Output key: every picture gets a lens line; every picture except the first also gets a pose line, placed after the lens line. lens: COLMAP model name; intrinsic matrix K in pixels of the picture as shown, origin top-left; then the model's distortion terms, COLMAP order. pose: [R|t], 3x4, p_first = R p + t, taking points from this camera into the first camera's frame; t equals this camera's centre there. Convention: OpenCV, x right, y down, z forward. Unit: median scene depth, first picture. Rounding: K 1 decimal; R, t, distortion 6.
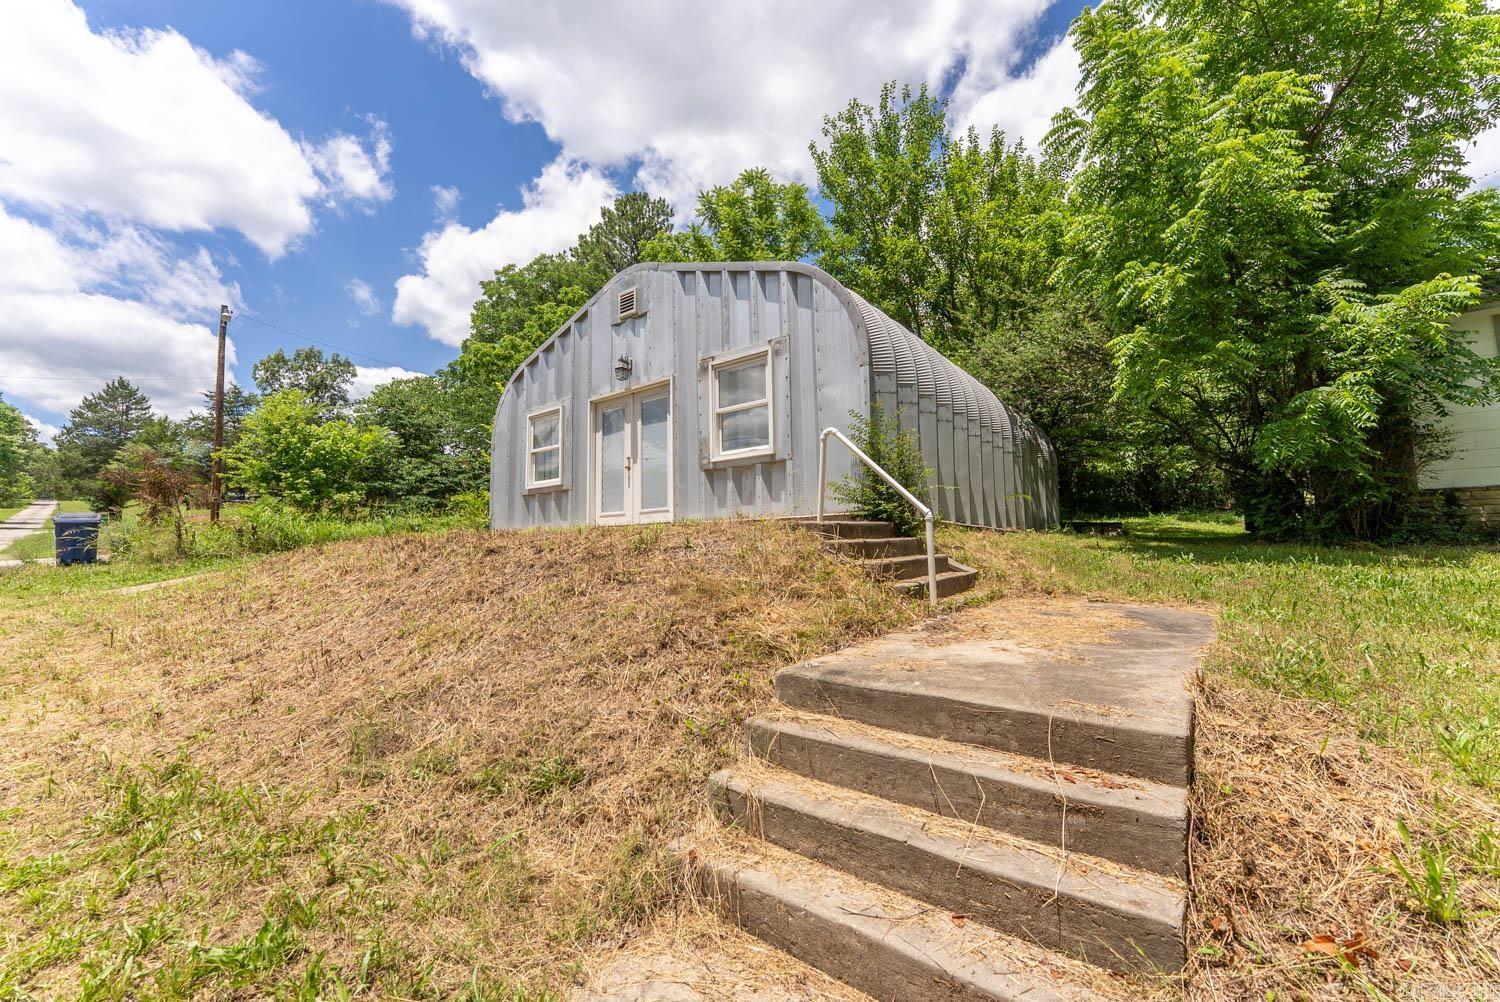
lens RADIAL K [[602.3, 0, 744.3], [0, 602.3, 504.6], [0, 0, 1]] dist [0.000453, -0.000352]
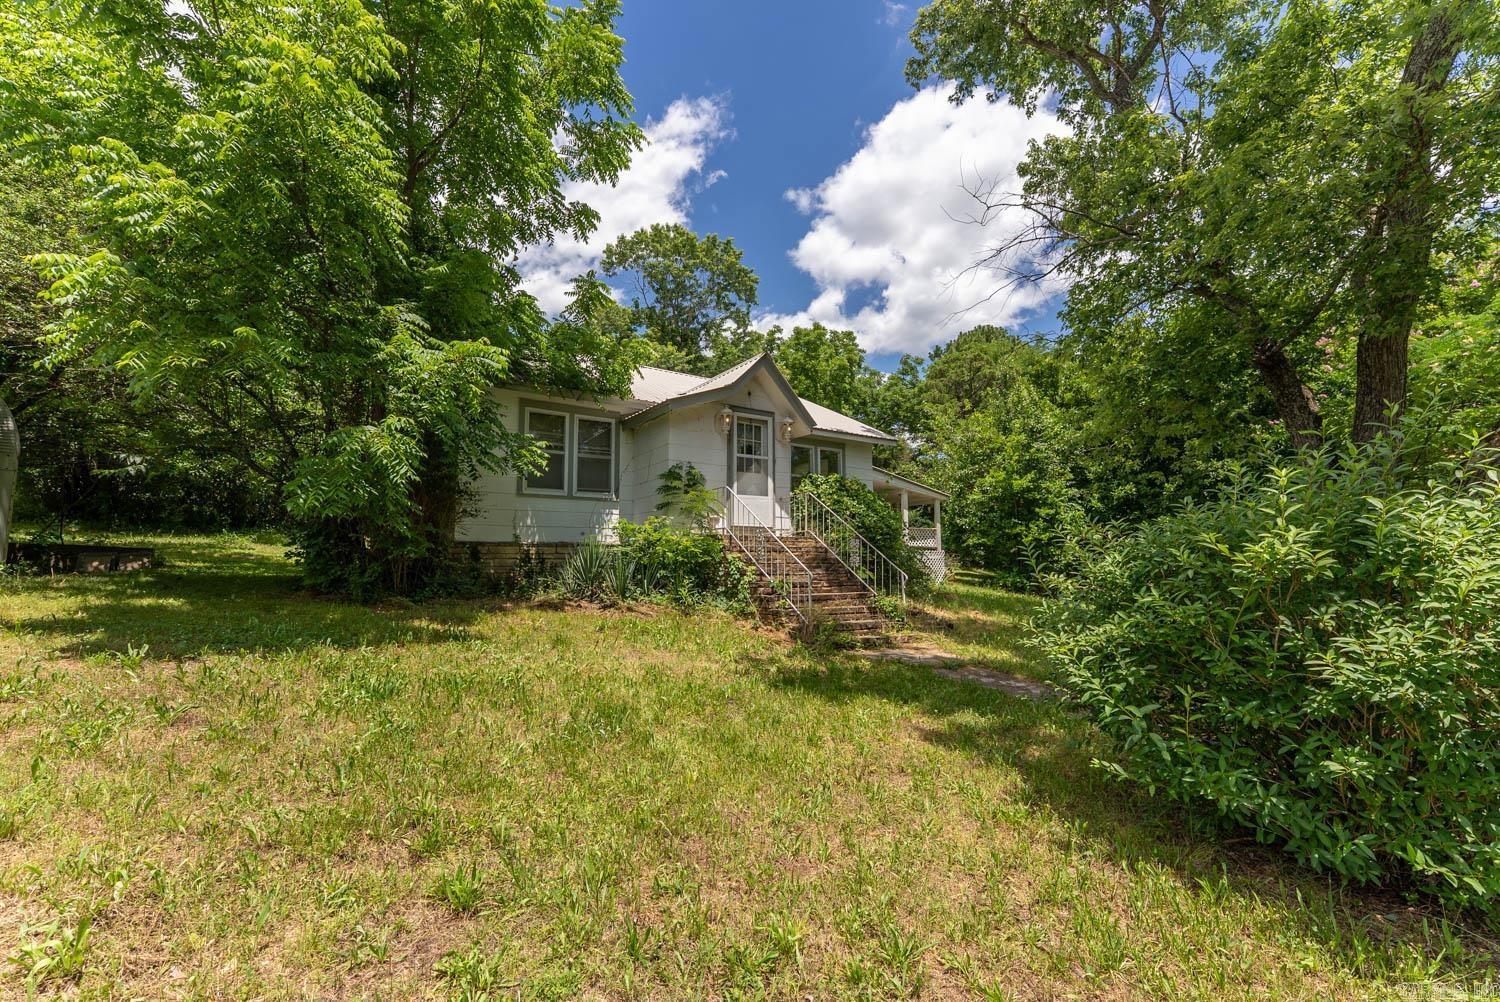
lens RADIAL K [[602.3, 0, 744.3], [0, 602.3, 504.6], [0, 0, 1]] dist [0.000453, -0.000352]
pose [[0.305394, 0.095934, 0.947381, 0.331422], [-0.089339, 0.993410, -0.071796, -0.071414], [-0.948026, -0.062712, 0.311952, 0.238561]]
